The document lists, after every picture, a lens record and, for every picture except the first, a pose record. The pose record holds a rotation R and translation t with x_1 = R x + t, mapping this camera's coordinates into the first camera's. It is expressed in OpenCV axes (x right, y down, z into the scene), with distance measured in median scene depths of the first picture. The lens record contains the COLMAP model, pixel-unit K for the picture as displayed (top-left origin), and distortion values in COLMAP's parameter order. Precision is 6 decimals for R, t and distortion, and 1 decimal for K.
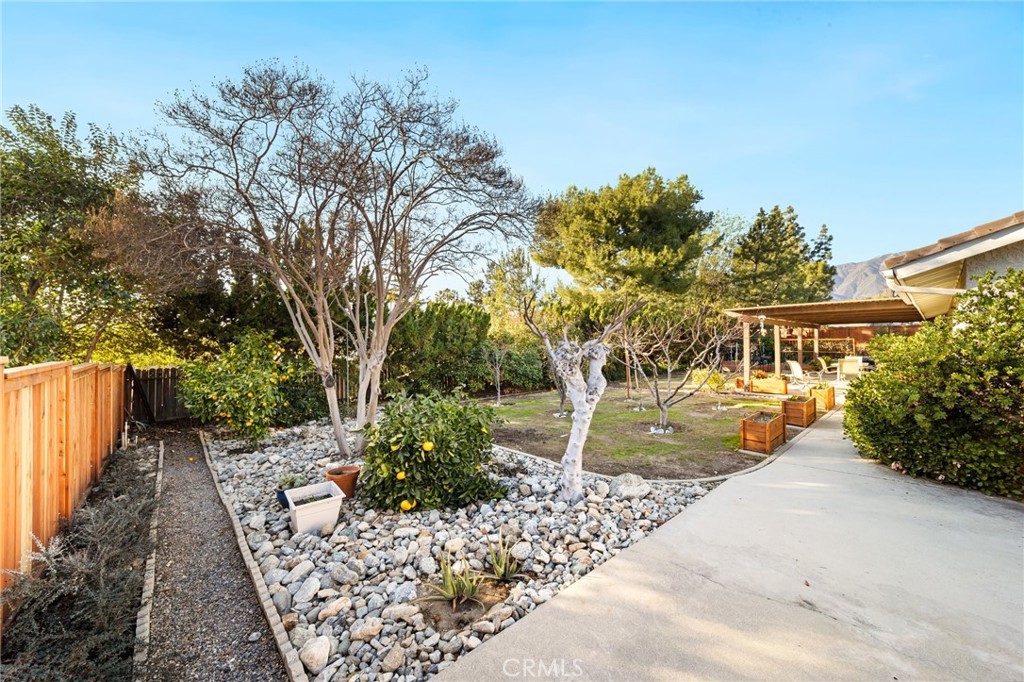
lens RADIAL K [[355.6, 0, 511.0], [0, 355.6, 338.1], [0, 0, 1]] dist [-0.001930, -0.000069]
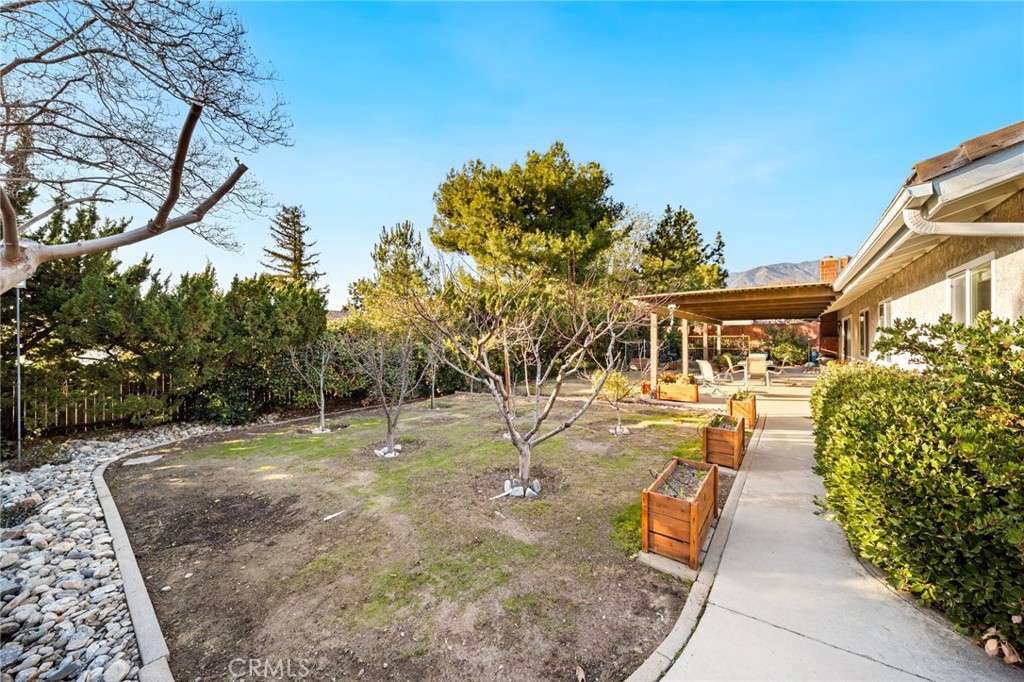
lens RADIAL K [[355.6, 0, 509.2], [0, 355.6, 337.8], [0, 0, 1]] dist [-0.001930, -0.000069]
pose [[0.980055, 0.004493, 0.198674, 0.092206], [-0.006208, 0.999949, 0.008013, 0.003631], [-0.198627, -0.009086, 0.980033, 0.140154]]
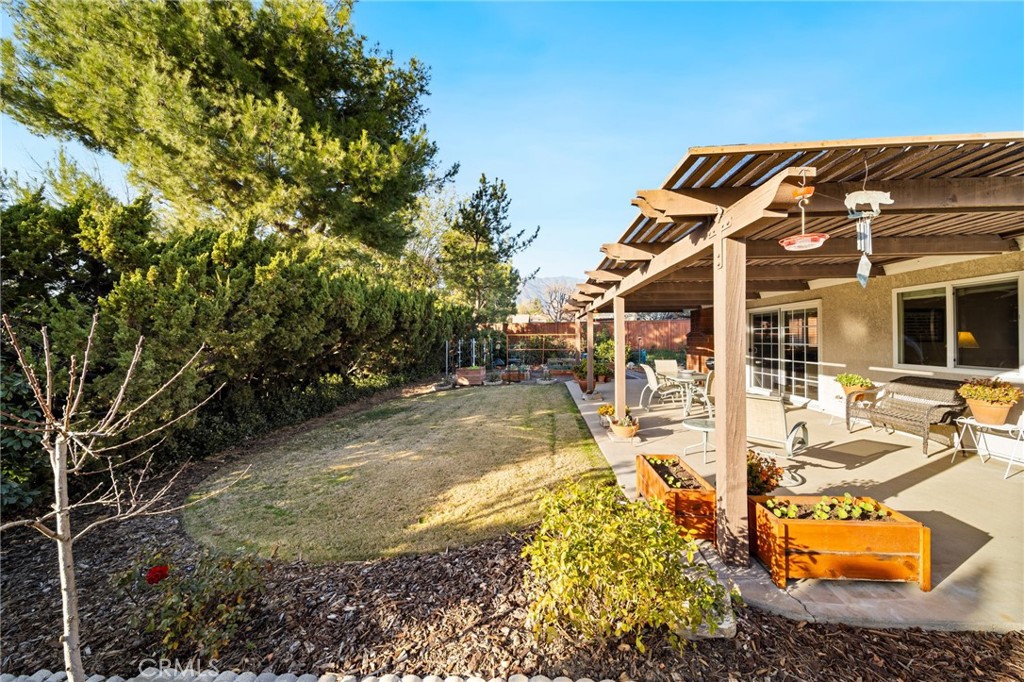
lens RADIAL K [[355.6, 0, 512.1], [0, 355.6, 334.8], [0, 0, 1]] dist [-0.001930, -0.000069]
pose [[0.700367, 0.003749, 0.713773, 0.220928], [-0.006152, 0.999981, 0.000785, 0.006007], [-0.713756, -0.004941, 0.700377, 0.497172]]
